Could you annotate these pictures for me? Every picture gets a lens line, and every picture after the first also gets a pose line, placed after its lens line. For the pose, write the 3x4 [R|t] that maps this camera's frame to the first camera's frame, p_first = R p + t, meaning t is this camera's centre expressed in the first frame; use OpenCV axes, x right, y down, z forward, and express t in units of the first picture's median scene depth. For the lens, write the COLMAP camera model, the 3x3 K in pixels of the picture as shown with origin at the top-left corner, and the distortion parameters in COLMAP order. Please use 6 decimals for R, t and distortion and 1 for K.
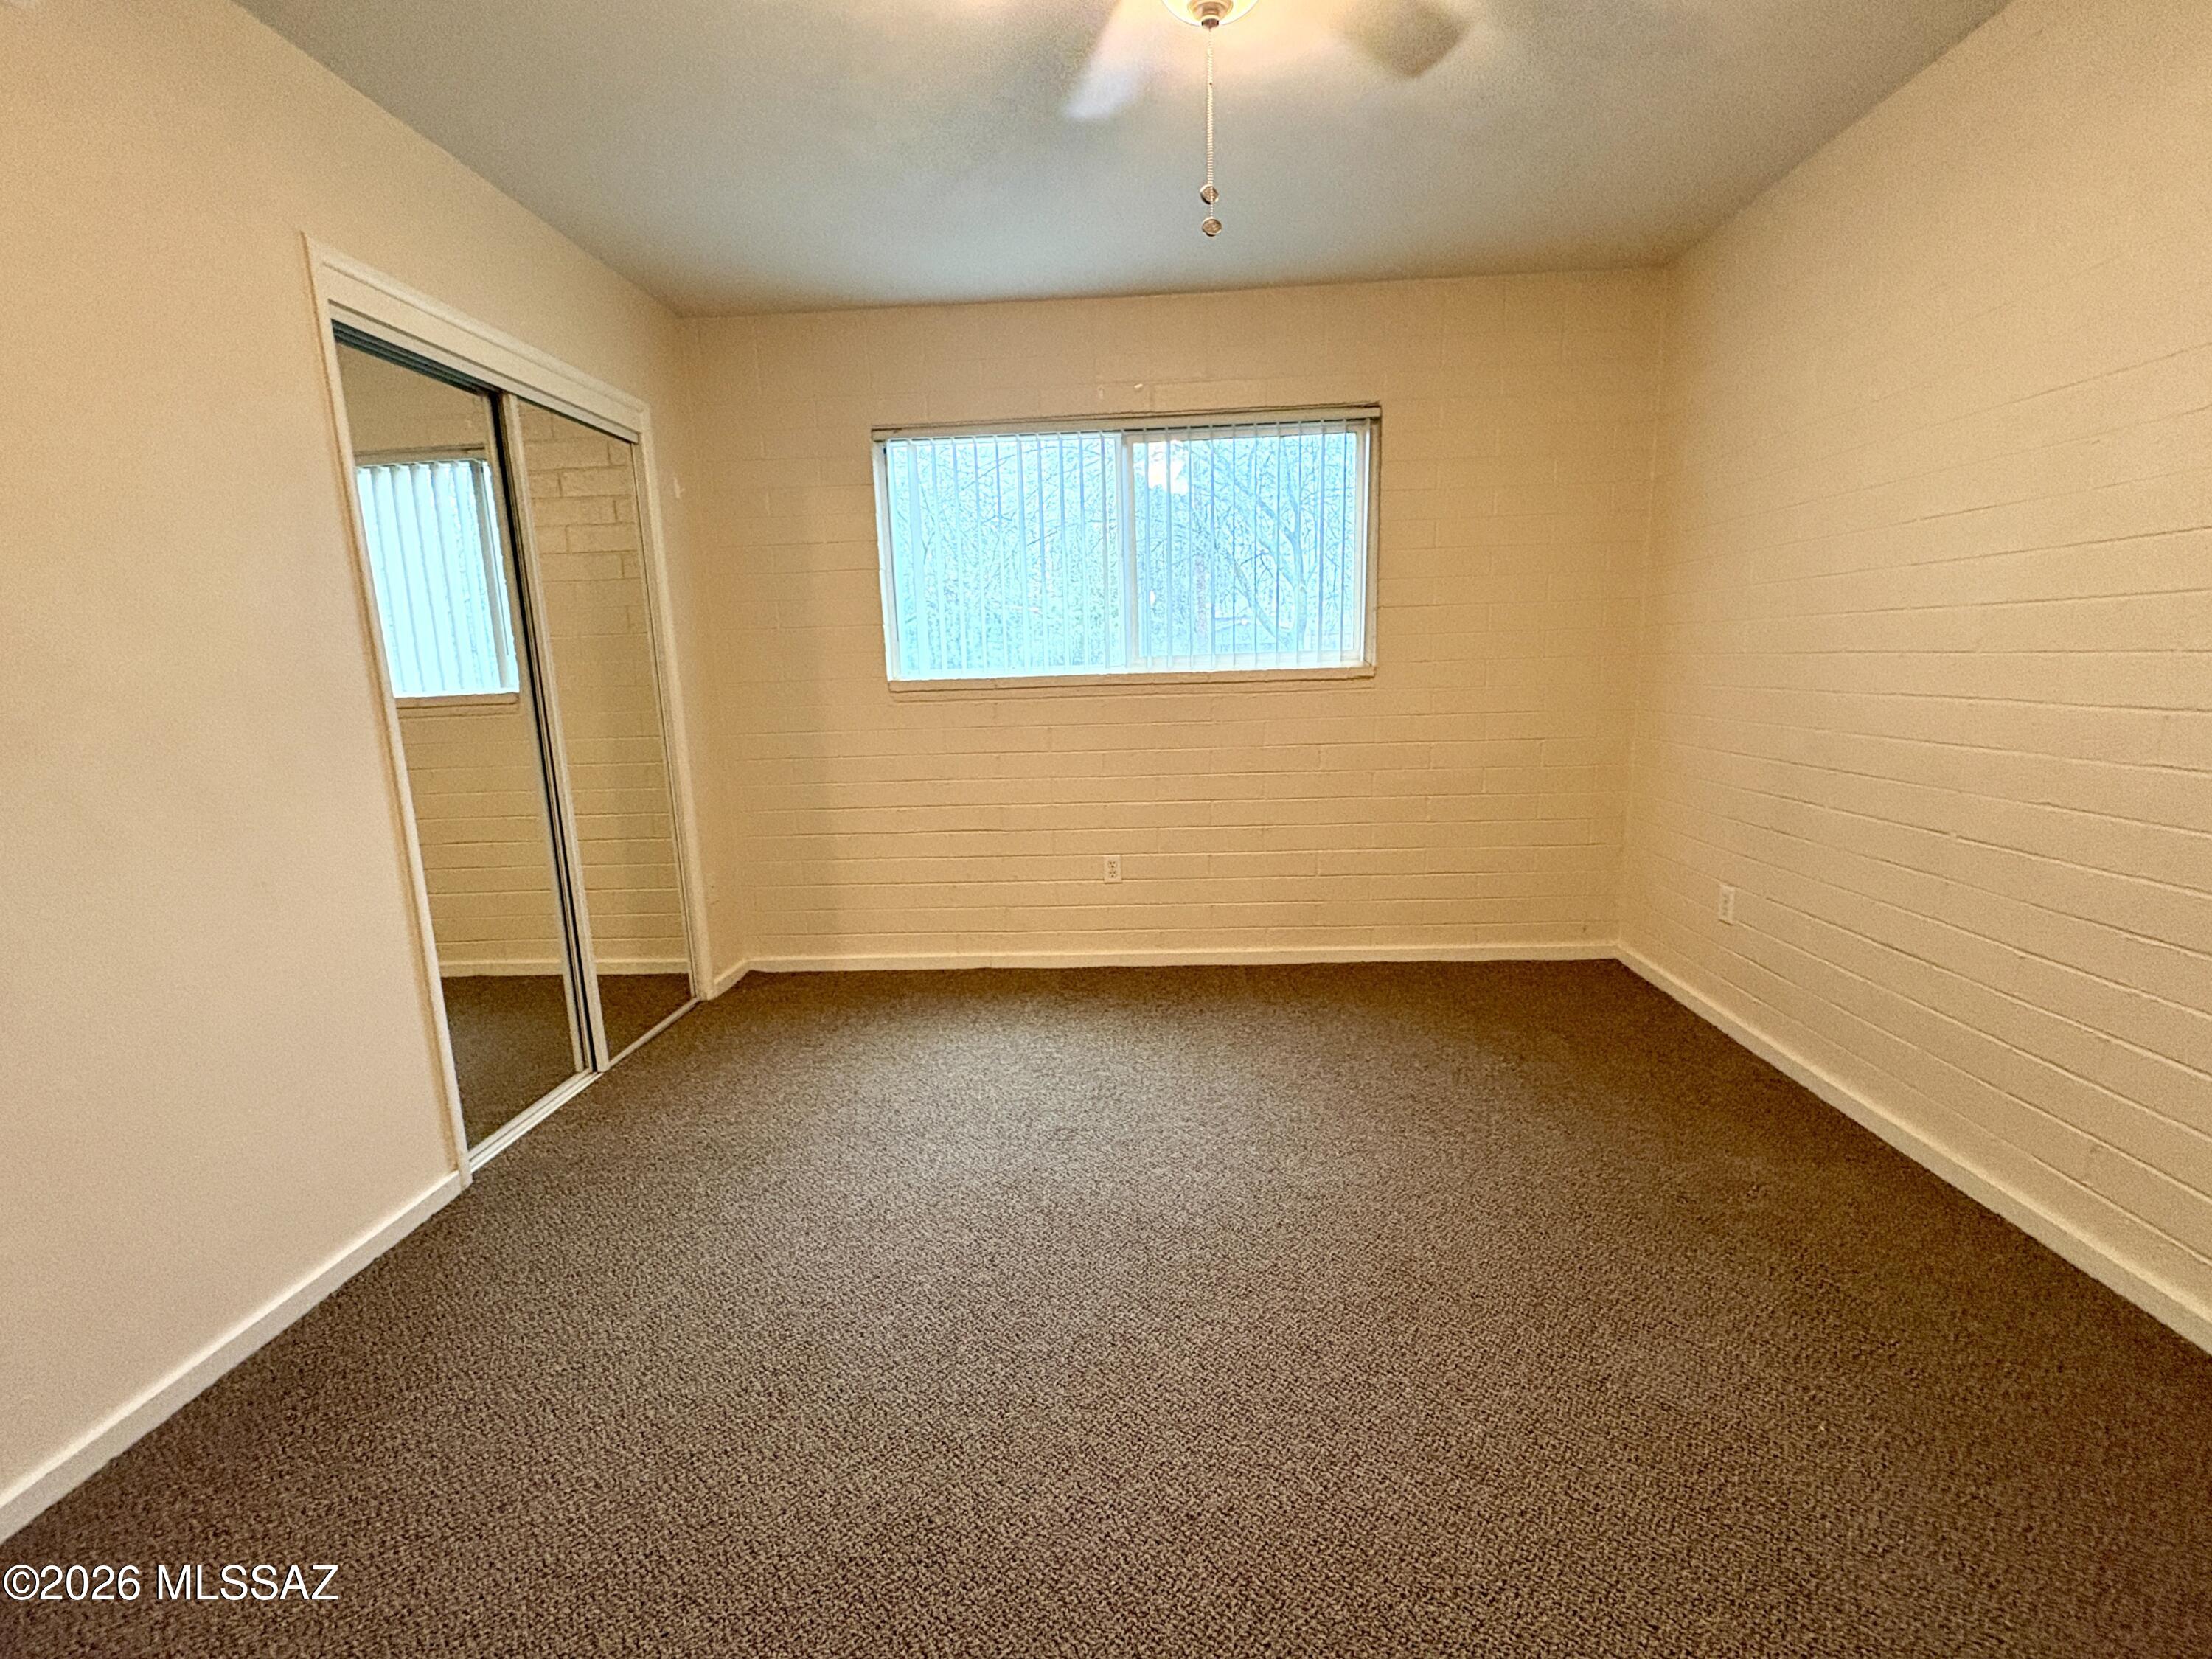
lens RADIAL K [[929.7, 0, 1106.0], [0, 929.7, 829.5], [0, 0, 1]] dist [0.000592, 0.000018]
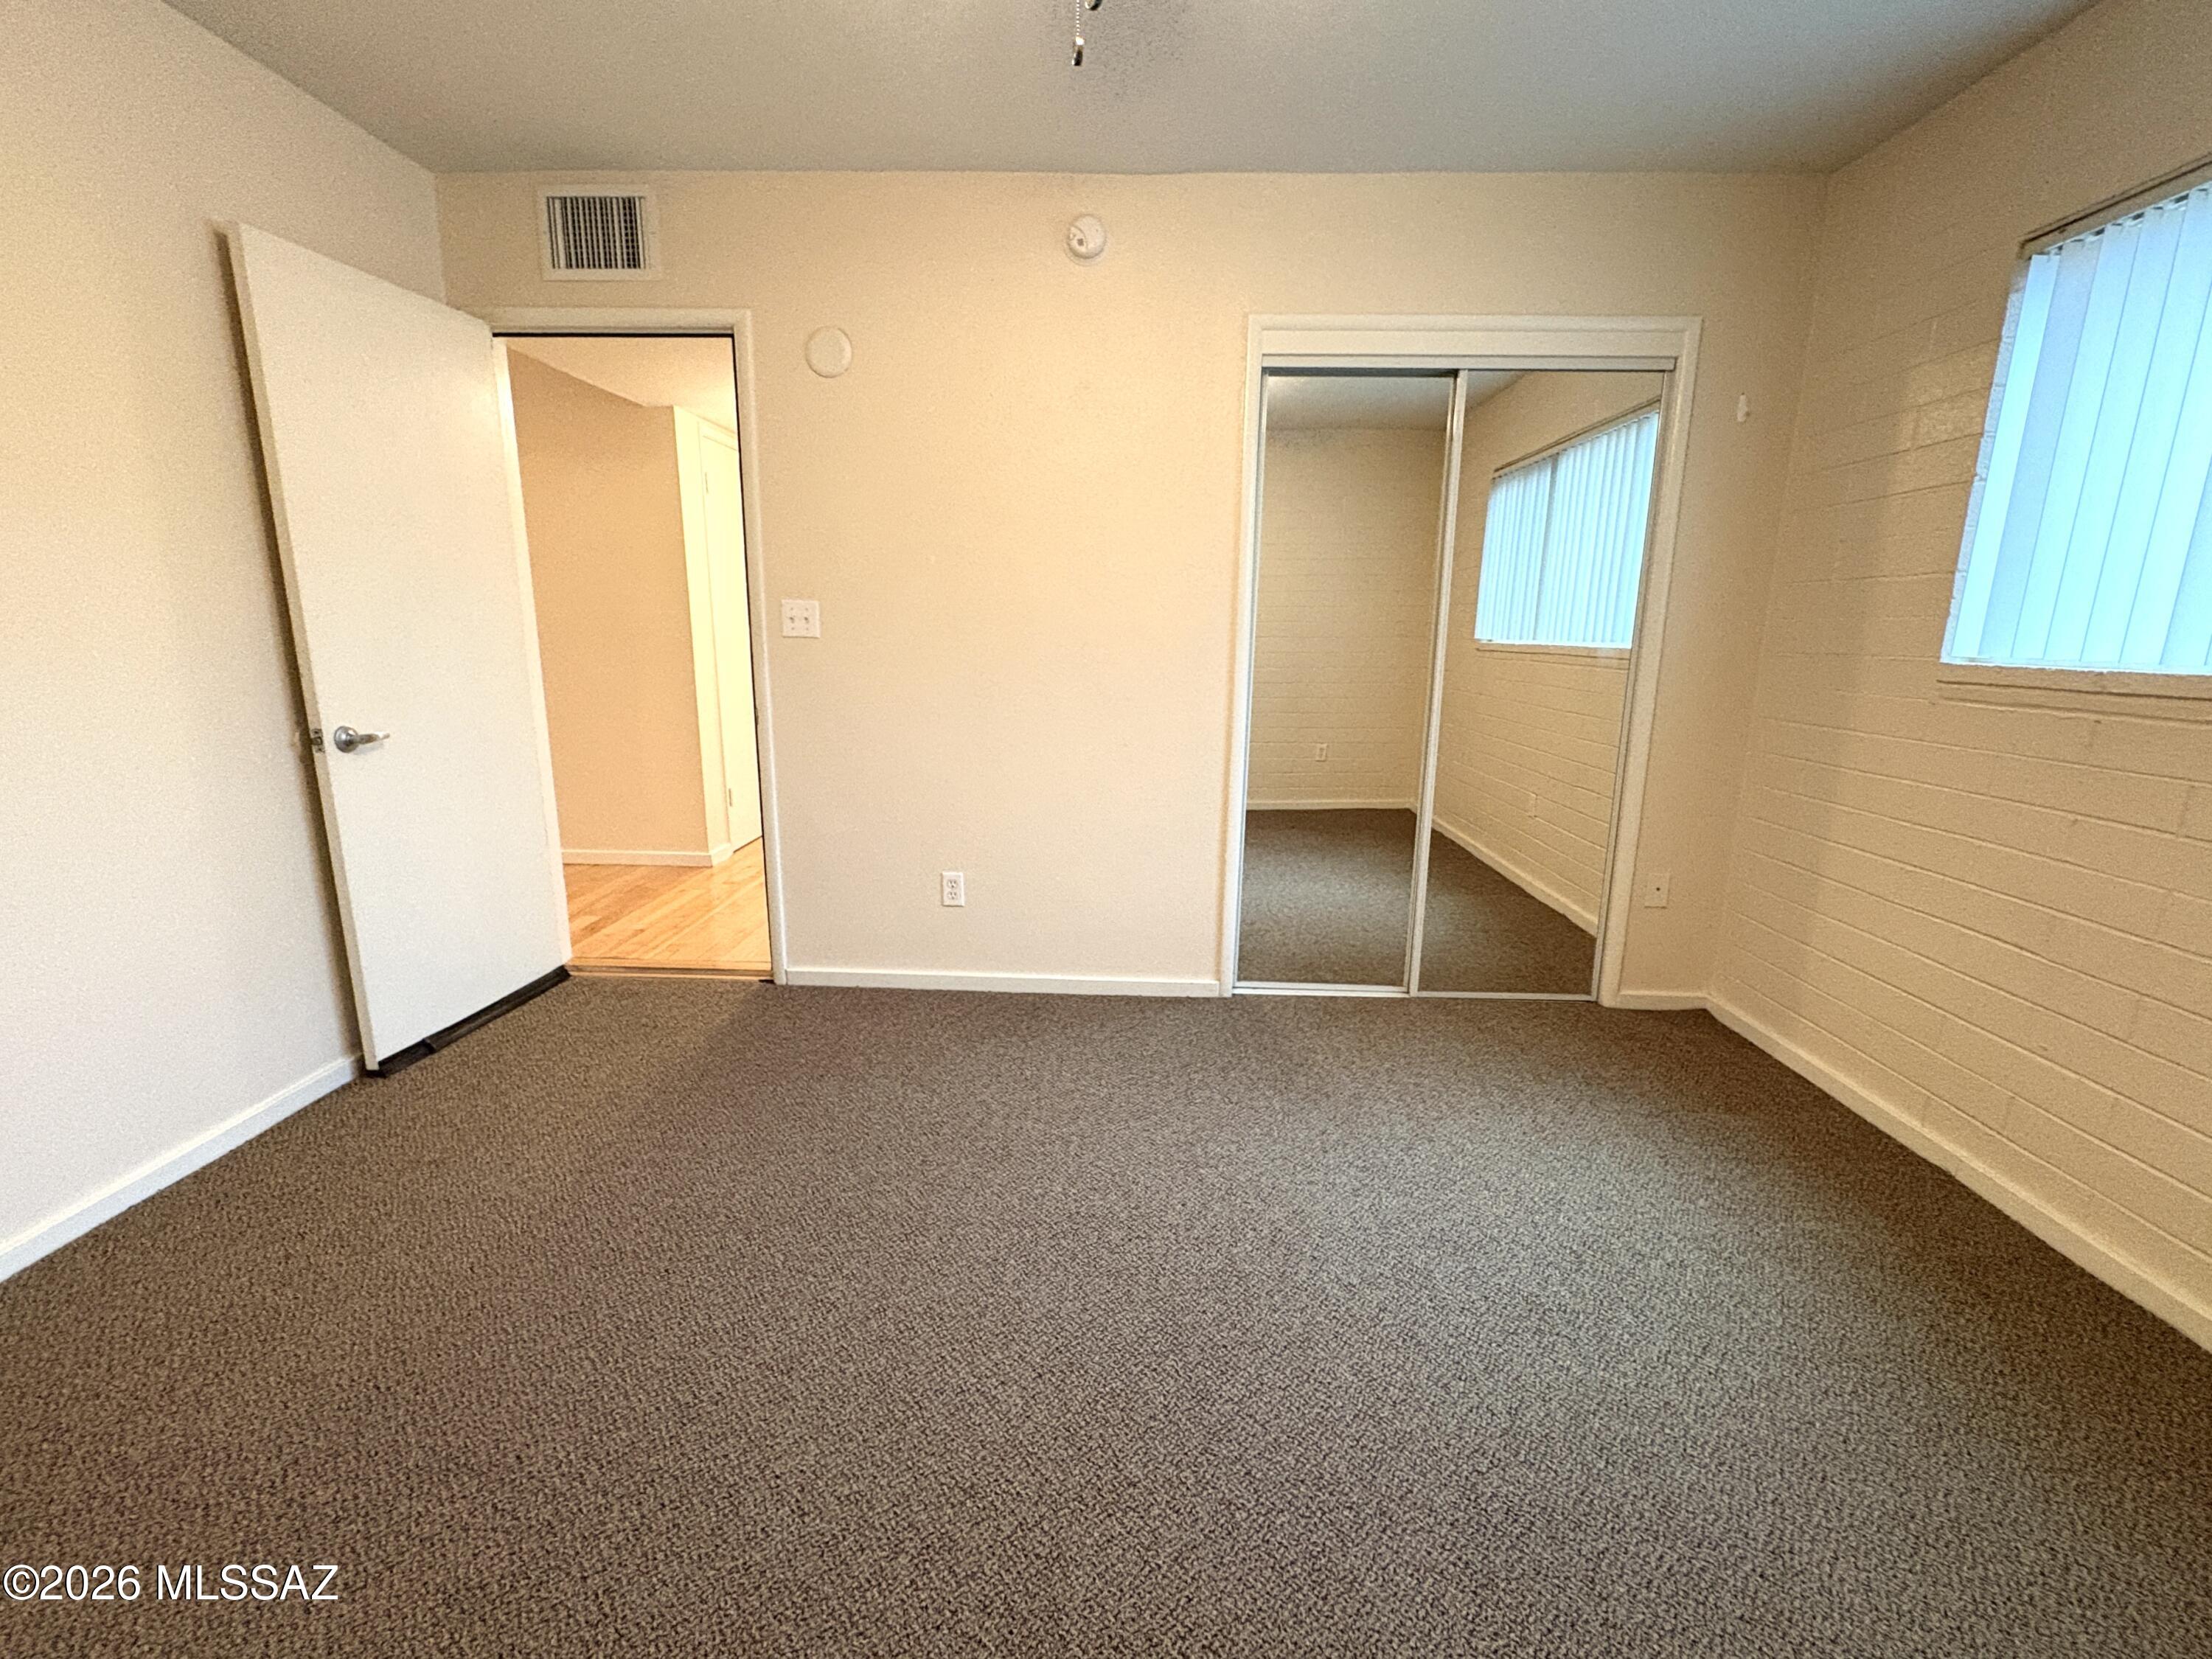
lens RADIAL K [[957.2, 0, 1106.0], [0, 957.2, 829.5], [0, 0, 1]] dist [-0.001663, -0.000185]
pose [[0.029239, 0.243427, -0.969478, 0.441210], [-0.196671, 0.952335, 0.233191, -0.104854], [0.980033, 0.183850, 0.075720, 0.472476]]
